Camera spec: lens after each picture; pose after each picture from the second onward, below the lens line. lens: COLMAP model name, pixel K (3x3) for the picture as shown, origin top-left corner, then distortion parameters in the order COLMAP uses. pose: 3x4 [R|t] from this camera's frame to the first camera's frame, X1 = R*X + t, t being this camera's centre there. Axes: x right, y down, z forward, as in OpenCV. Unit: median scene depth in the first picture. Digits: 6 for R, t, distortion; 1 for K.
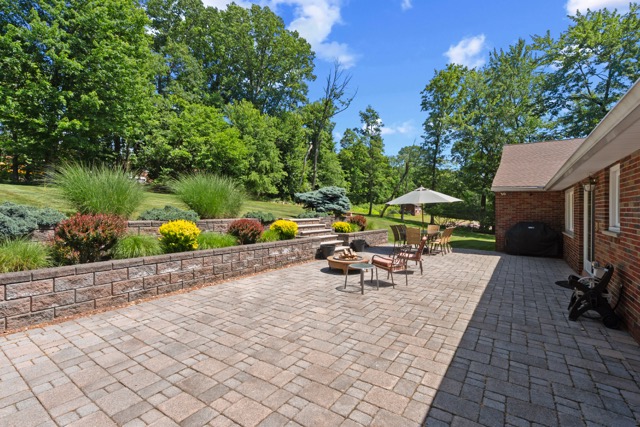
lens RADIAL K [[295.7, 0, 320.3], [0, 295.7, 210.2], [0, 0, 1]] dist [0.001180, 0.001287]
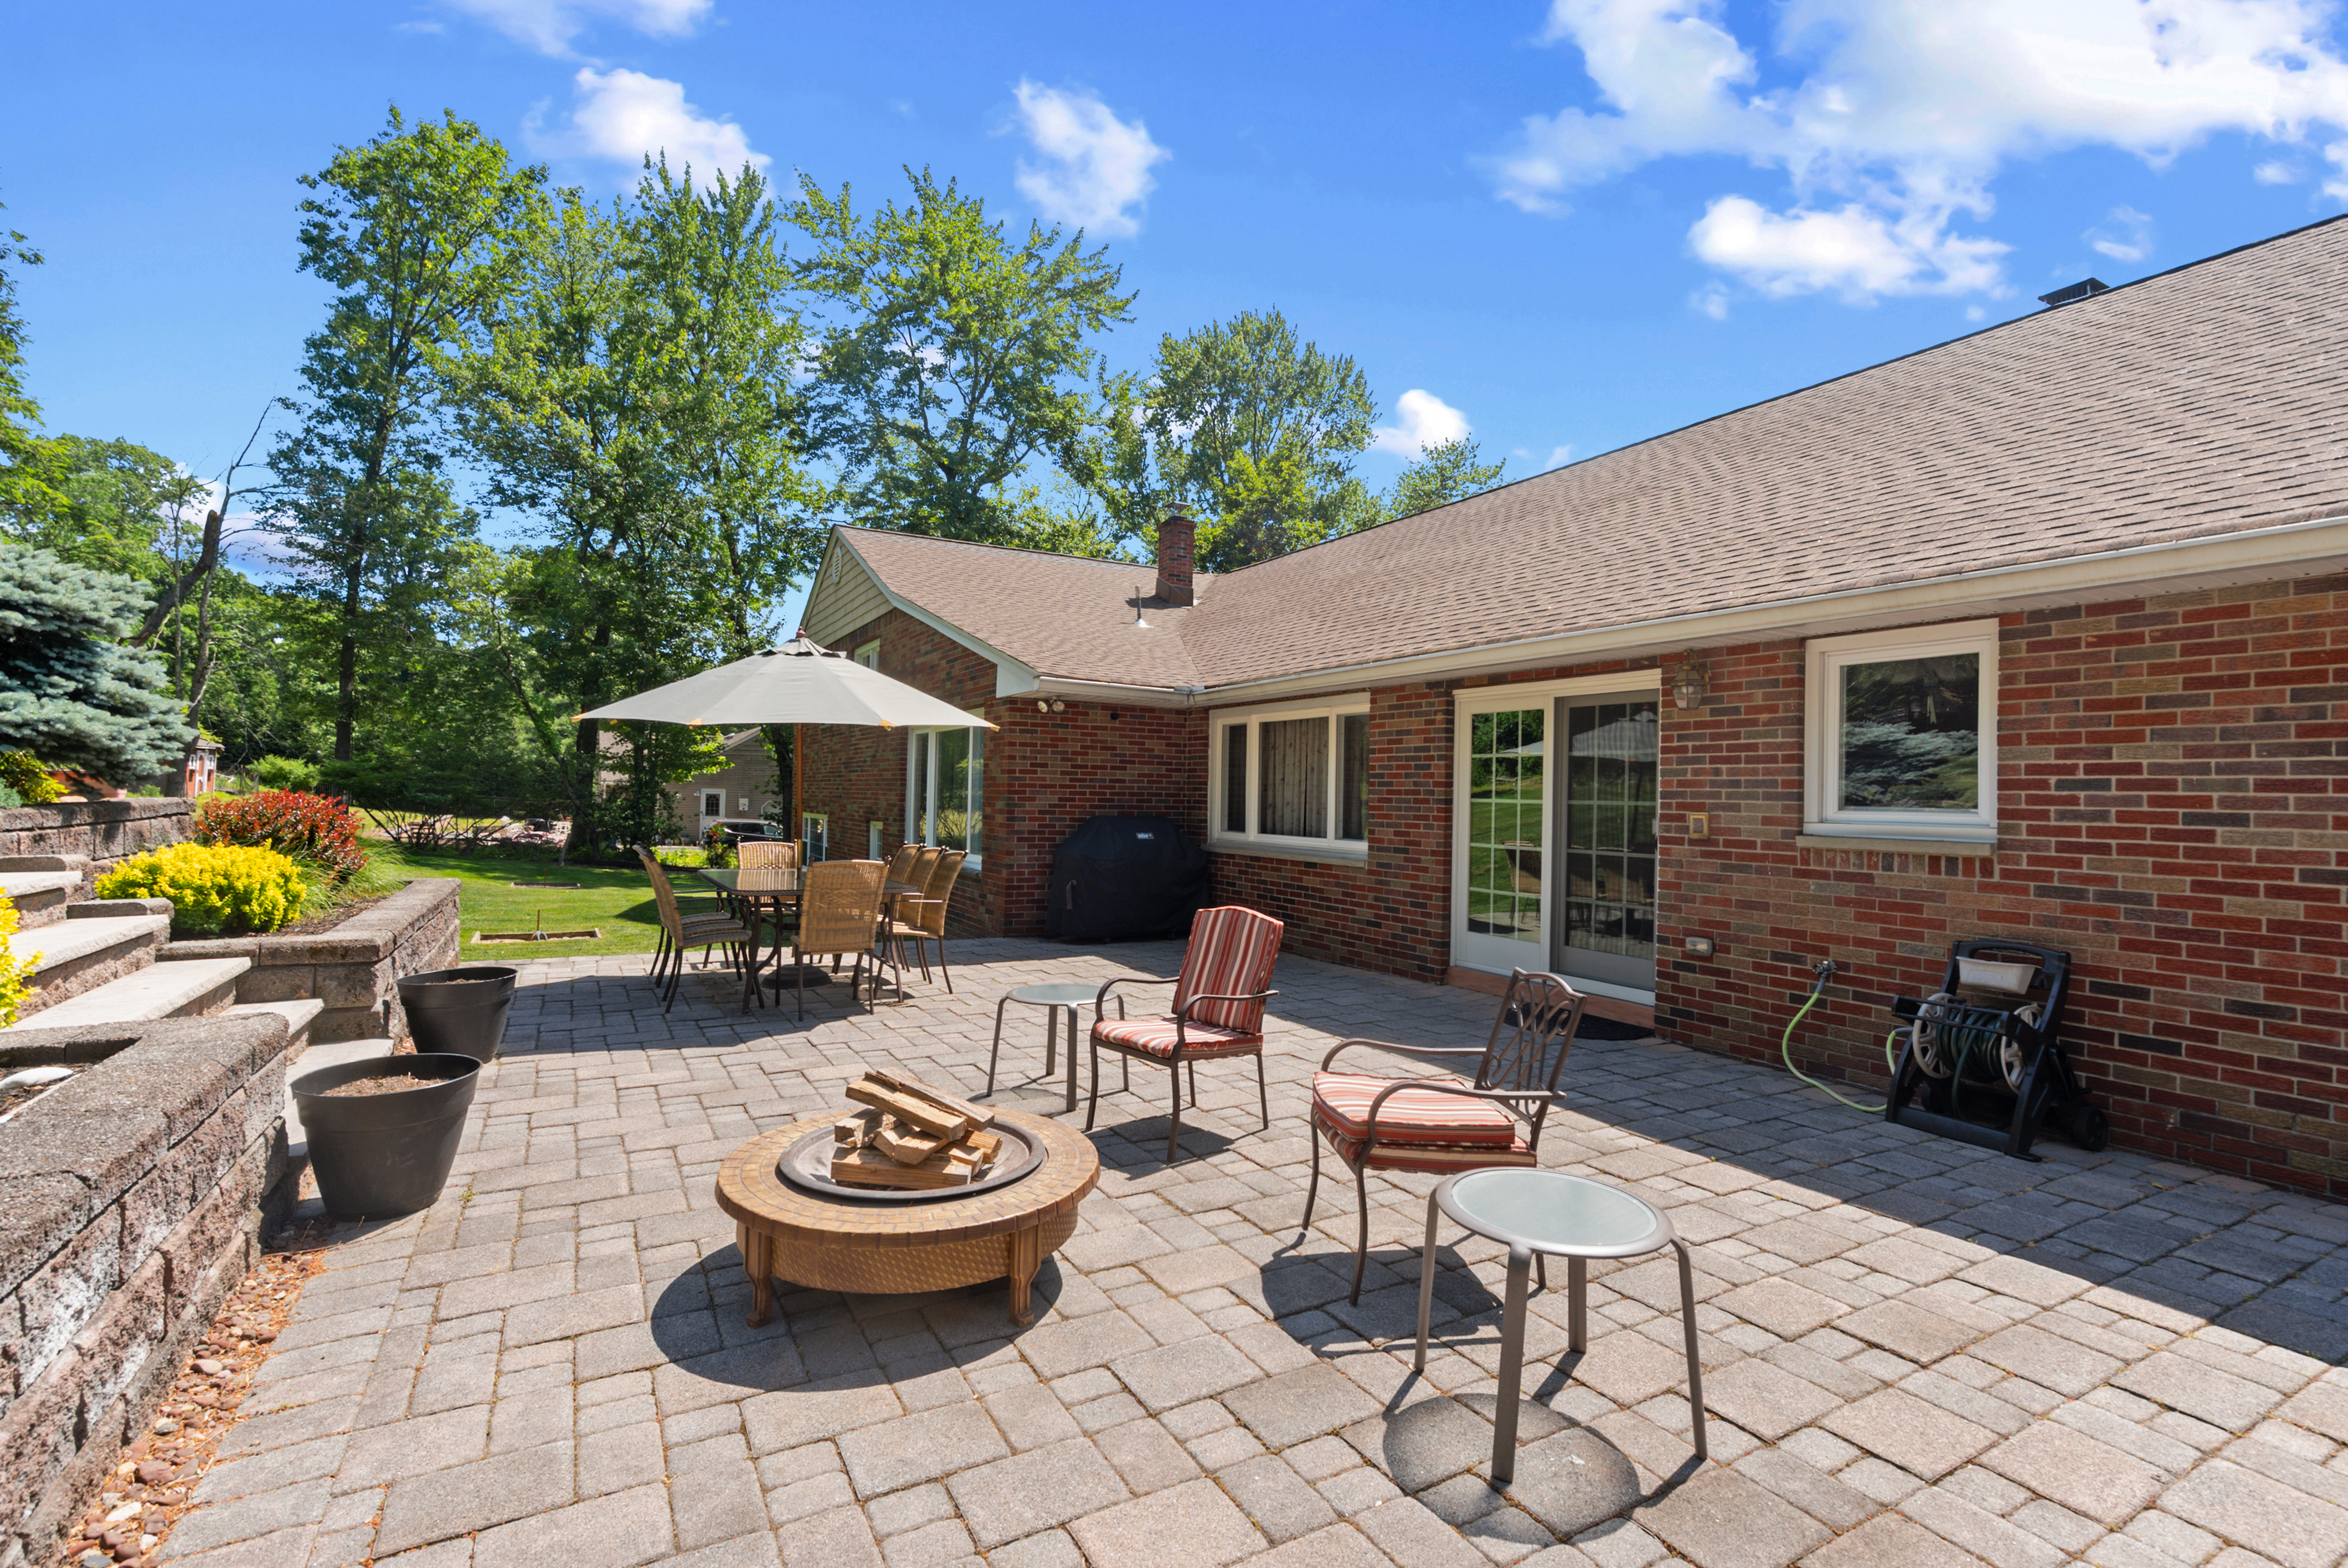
lens RADIAL K [[1084.9, 0, 1175.3], [0, 1084.9, 771.8], [0, 0, 1]] dist [0.001180, 0.001287]
pose [[0.442156, 0.017544, 0.896766, -0.053750], [-0.013014, 0.999829, -0.013143, 0.003731], [-0.896844, -0.005859, 0.442309, 0.159871]]
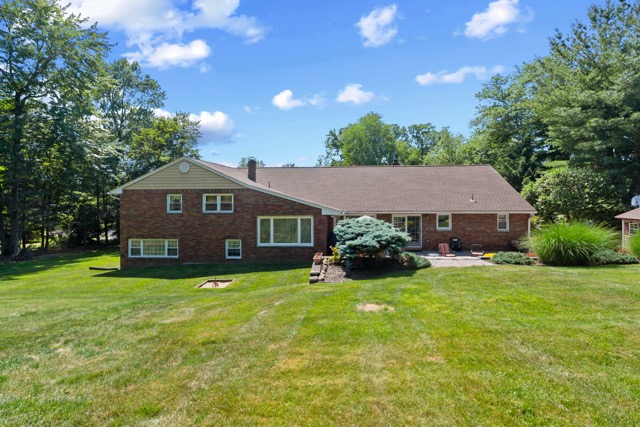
lens RADIAL K [[300.4, 0, 320.6], [0, 300.4, 194.4], [0, 0, 1]] dist [0.000637, 0.000241]
pose [[-0.502790, -0.009299, 0.864359, -0.215633], [0.003648, 0.999910, 0.012880, -0.060126], [-0.864401, 0.009629, -0.502711, 0.589087]]
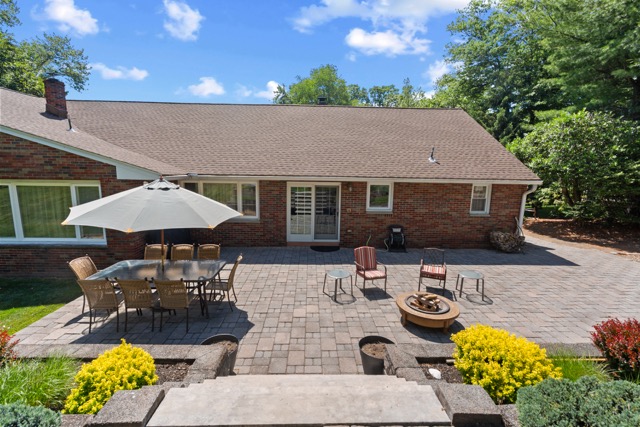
lens RADIAL K [[295.7, 0, 320.3], [0, 295.7, 210.2], [0, 0, 1]] dist [0.001180, 0.001287]
pose [[-0.595538, -0.142019, 0.790674, -0.062877], [-0.022619, 0.986823, 0.160214, -0.036626], [-0.803009, 0.077529, -0.590903, 0.353294]]
